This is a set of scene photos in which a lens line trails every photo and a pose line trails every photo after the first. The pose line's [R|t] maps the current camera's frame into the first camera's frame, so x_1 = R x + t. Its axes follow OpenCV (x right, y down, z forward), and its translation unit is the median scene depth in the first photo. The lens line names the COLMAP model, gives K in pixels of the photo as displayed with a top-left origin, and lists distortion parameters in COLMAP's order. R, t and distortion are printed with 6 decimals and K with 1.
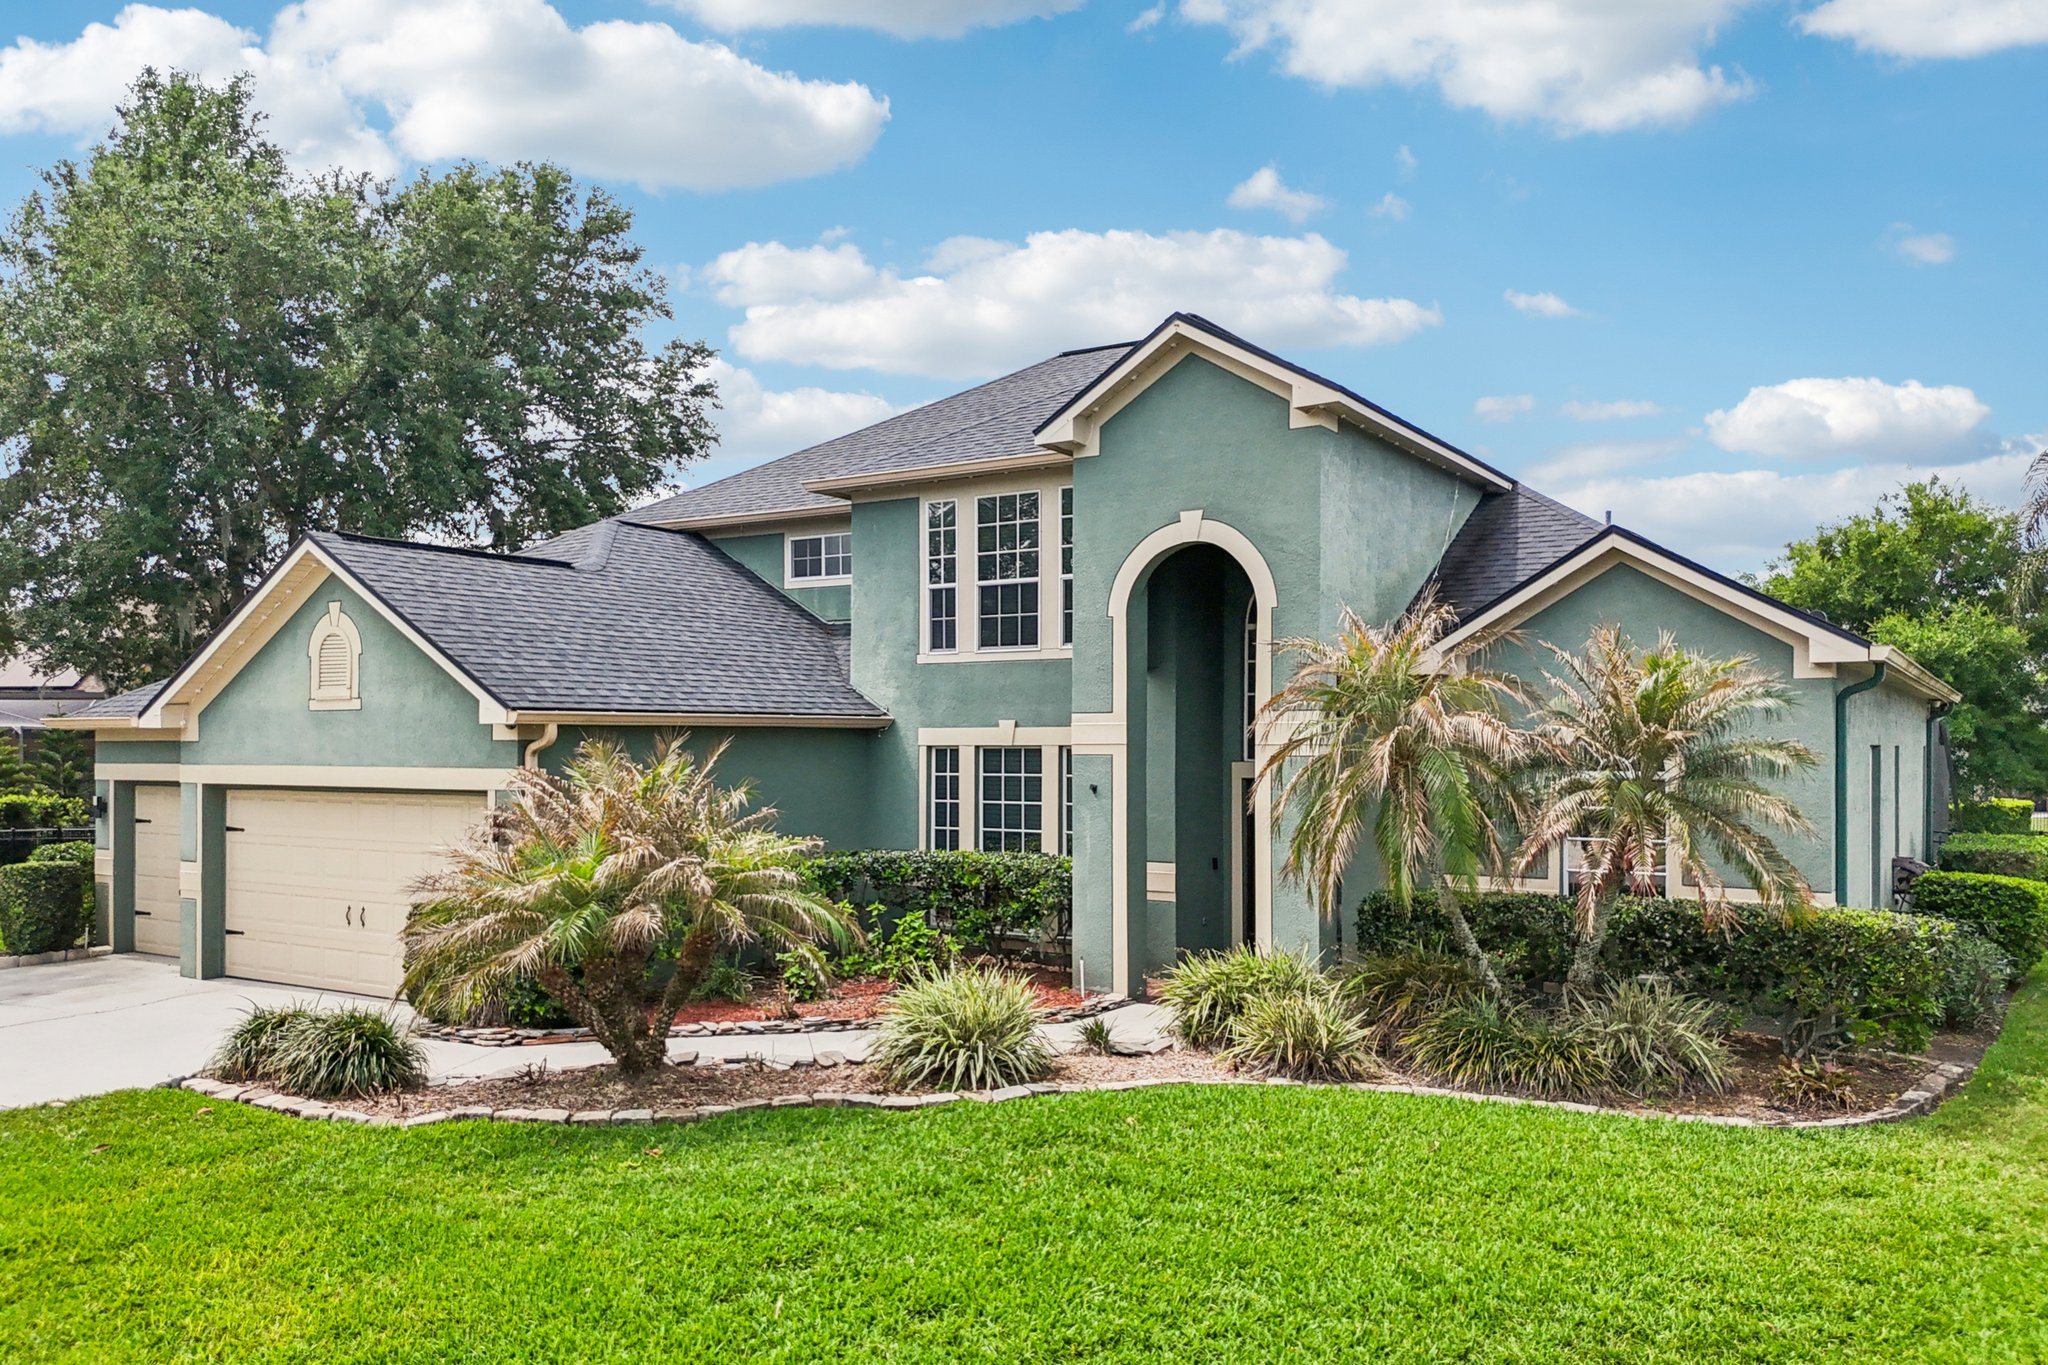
lens RADIAL K [[1544.9, 0, 1039.3], [0, 1544.9, 797.8], [0, 0, 1]] dist [0.085295, -0.086531]
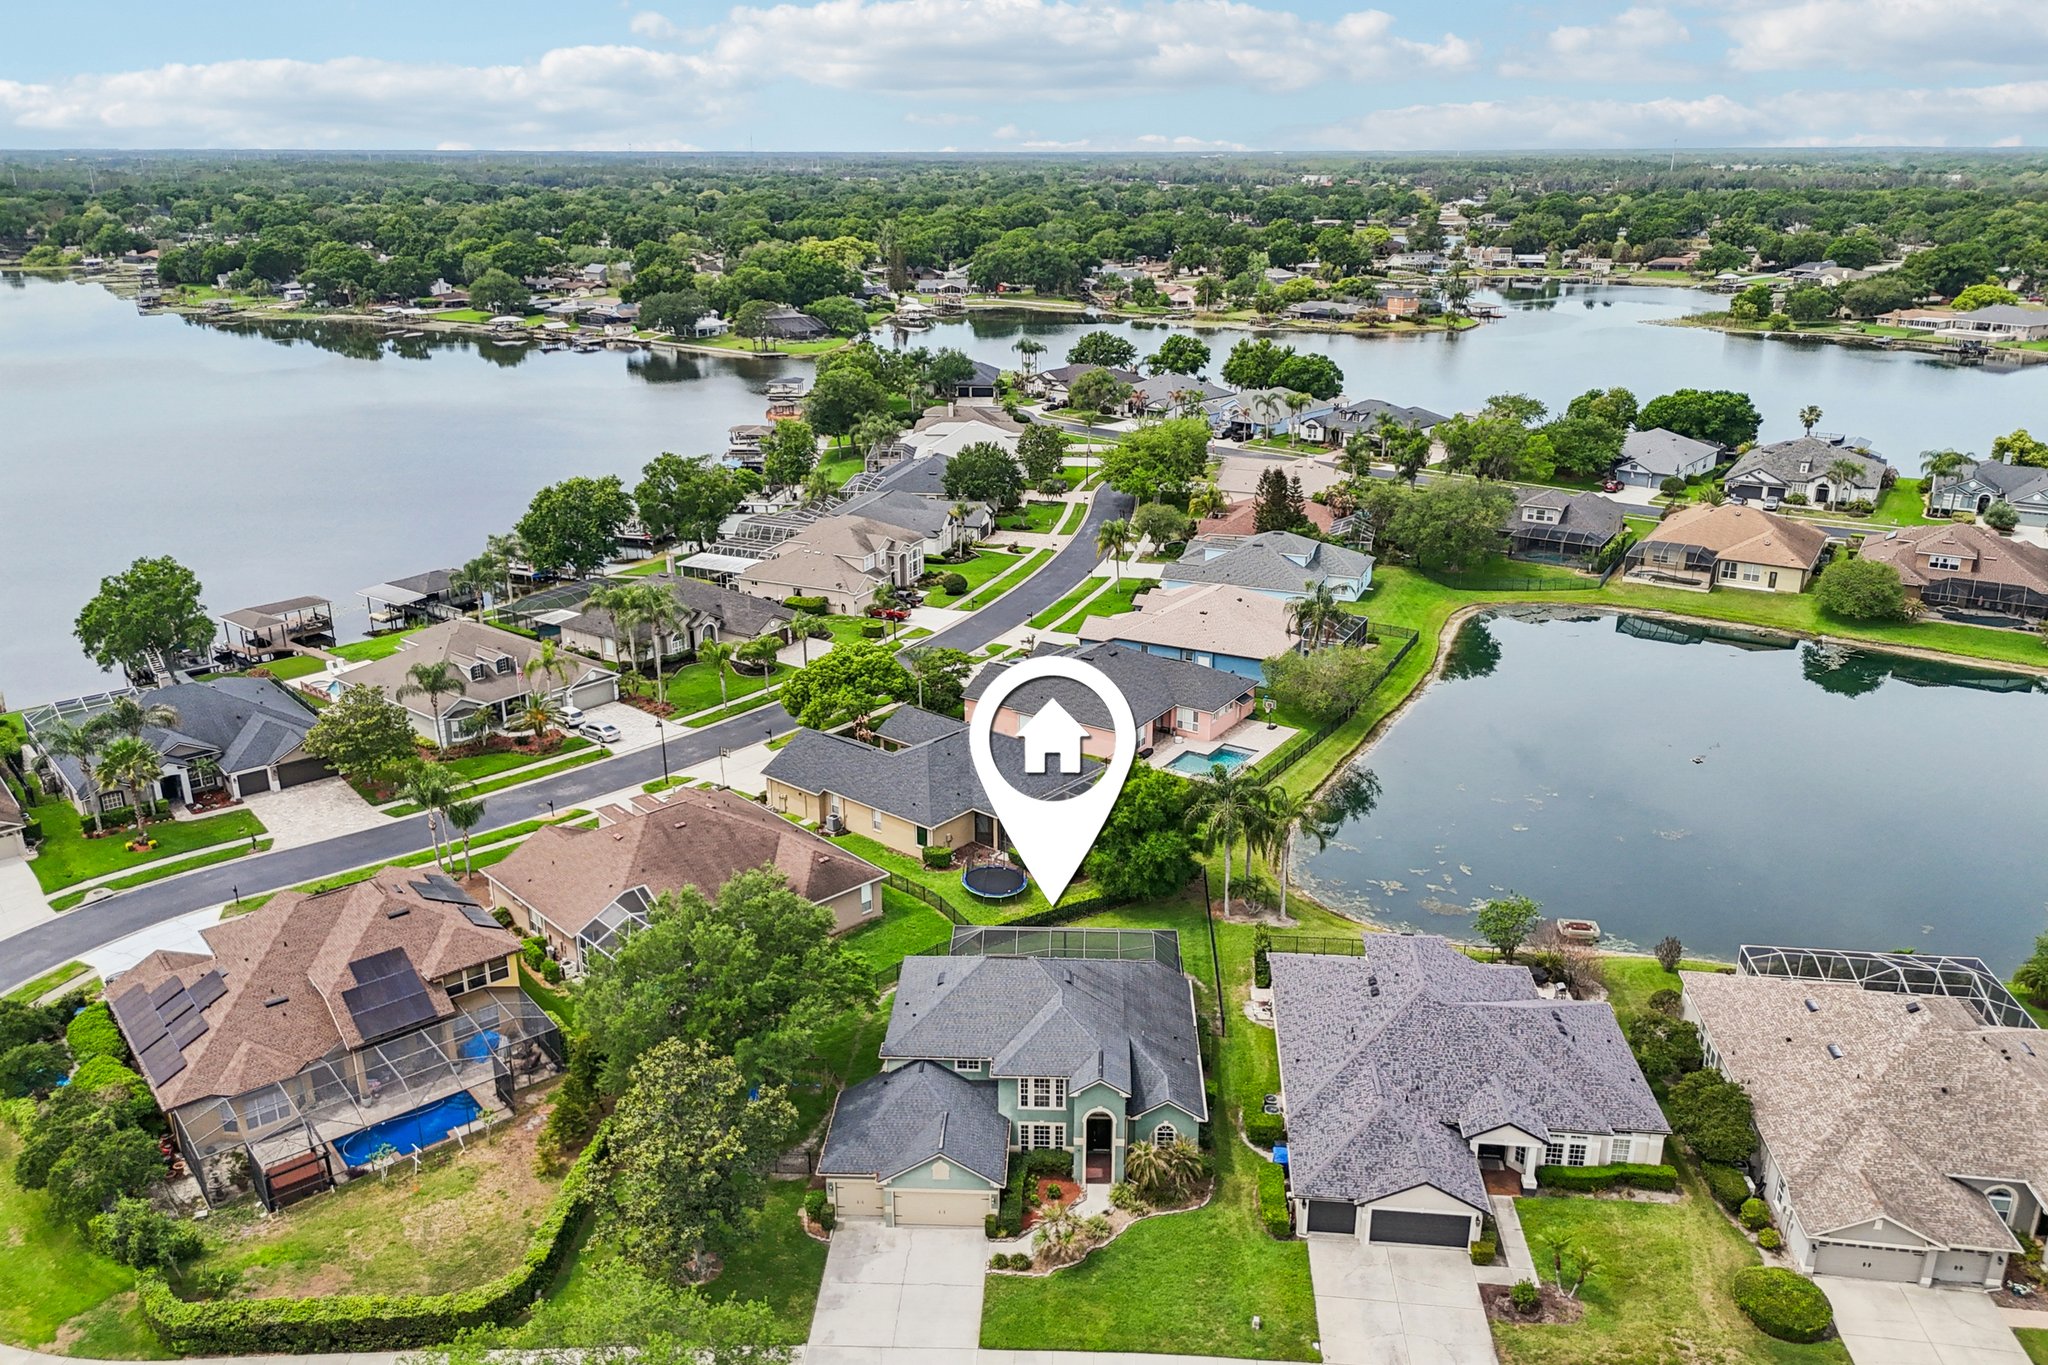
lens RADIAL K [[1544.9, 0, 1025.8], [0, 1544.9, 678.6], [0, 0, 1]] dist [0.085295, -0.086531]
pose [[0.865839, -0.173392, 0.469316, -1.986612], [0.030053, 0.954358, 0.297150, -2.658656], [-0.499419, -0.243180, 0.831531, -2.493852]]
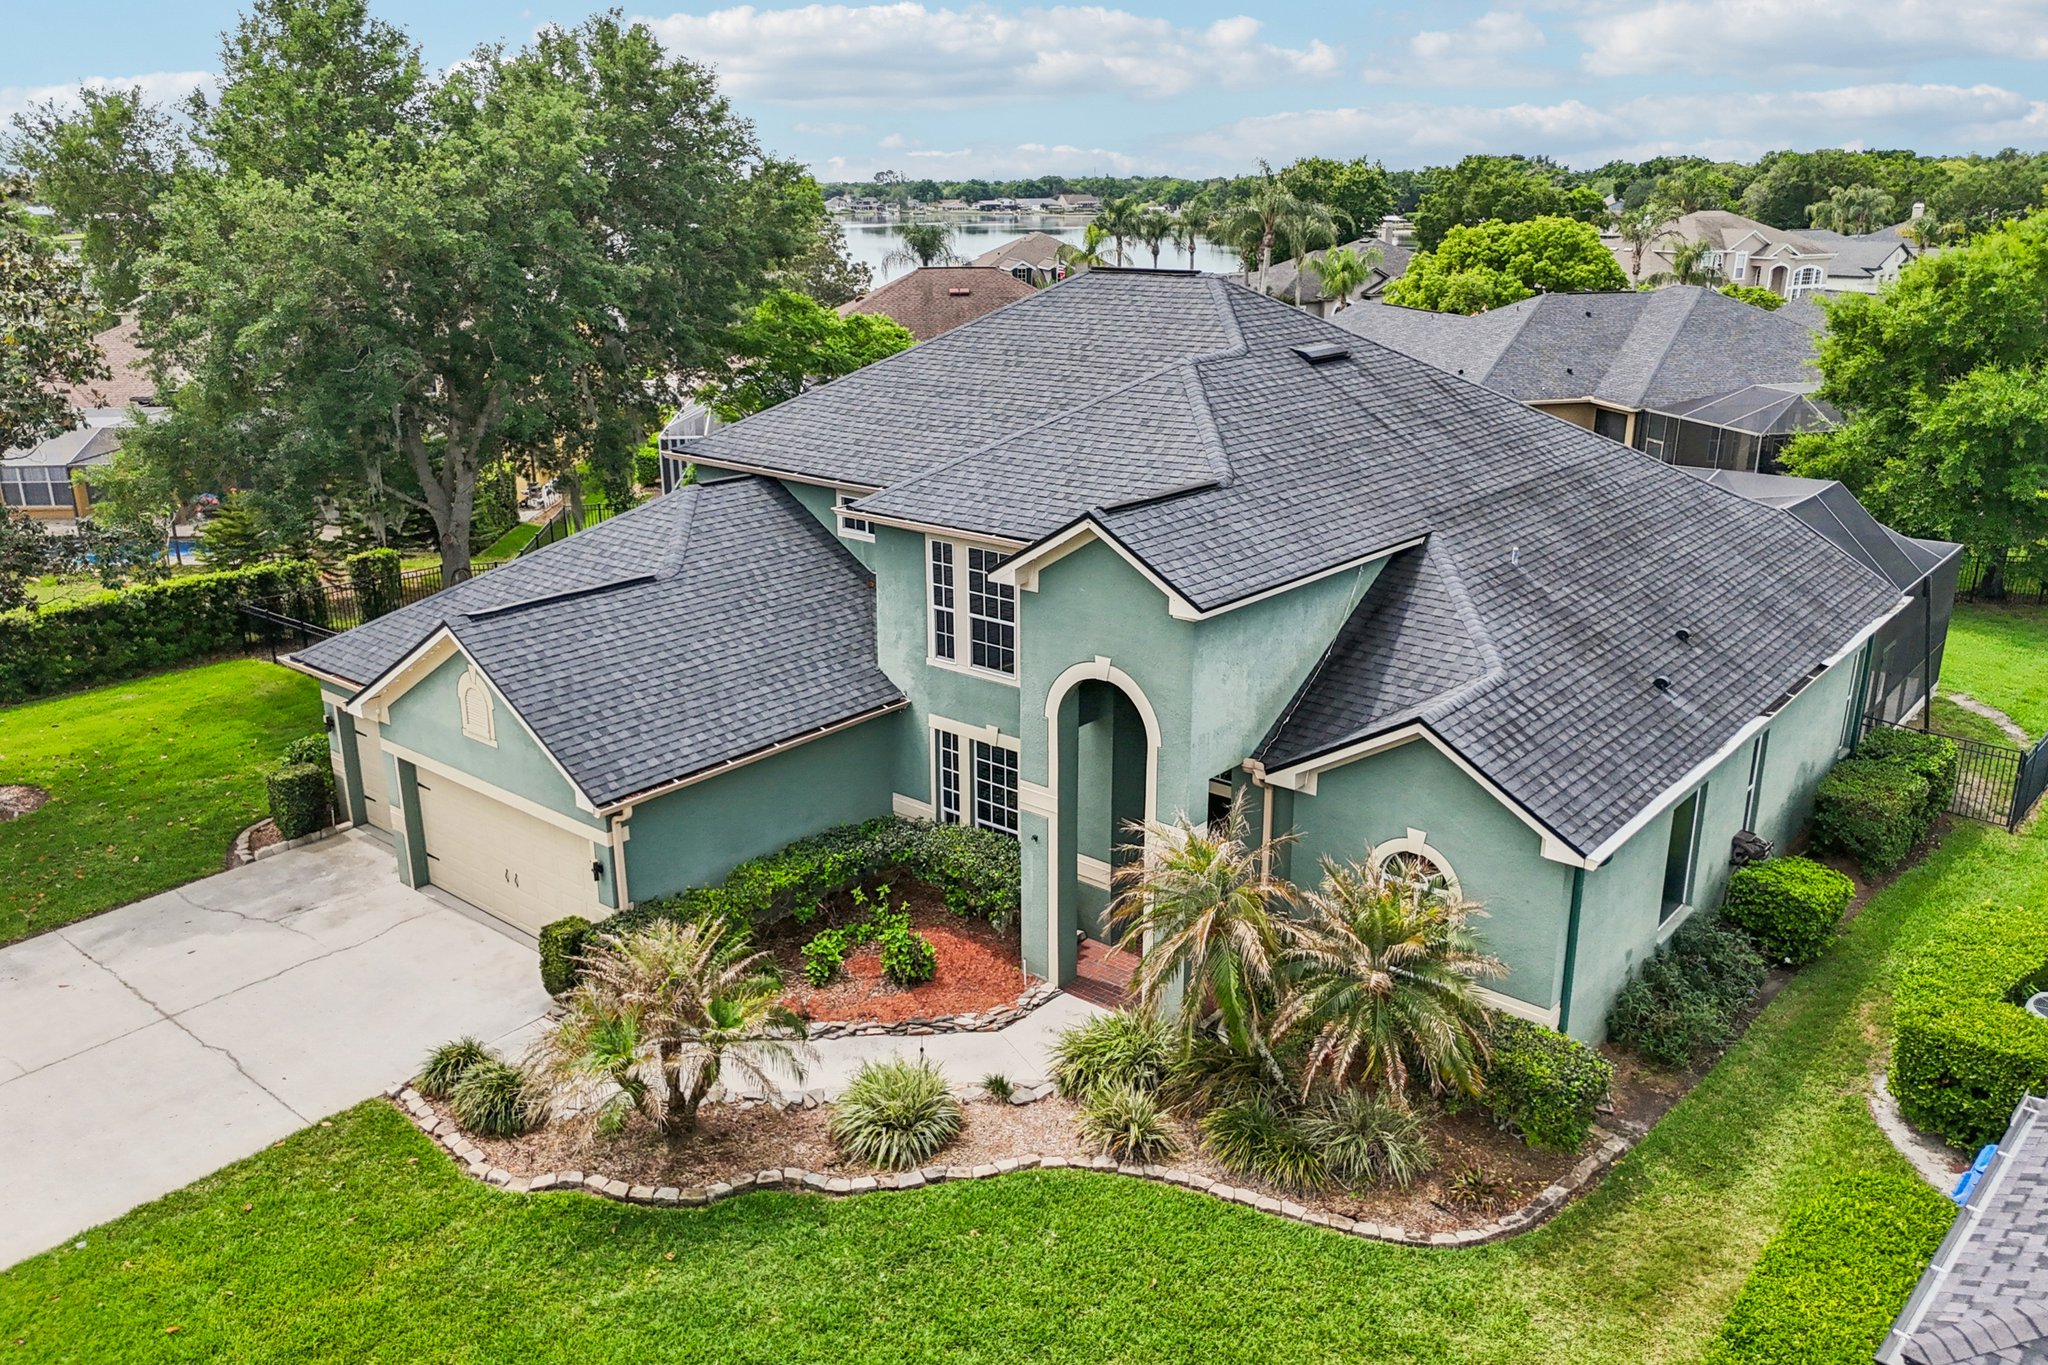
lens RADIAL K [[1544.9, 0, 1038.3], [0, 1544.9, 713.2], [0, 0, 1]] dist [0.085295, -0.086531]
pose [[0.991953, 0.035291, -0.121585, 0.165394], [0.001033, 0.958075, 0.286514, -0.412005], [0.126599, -0.284335, 0.950330, -0.182722]]
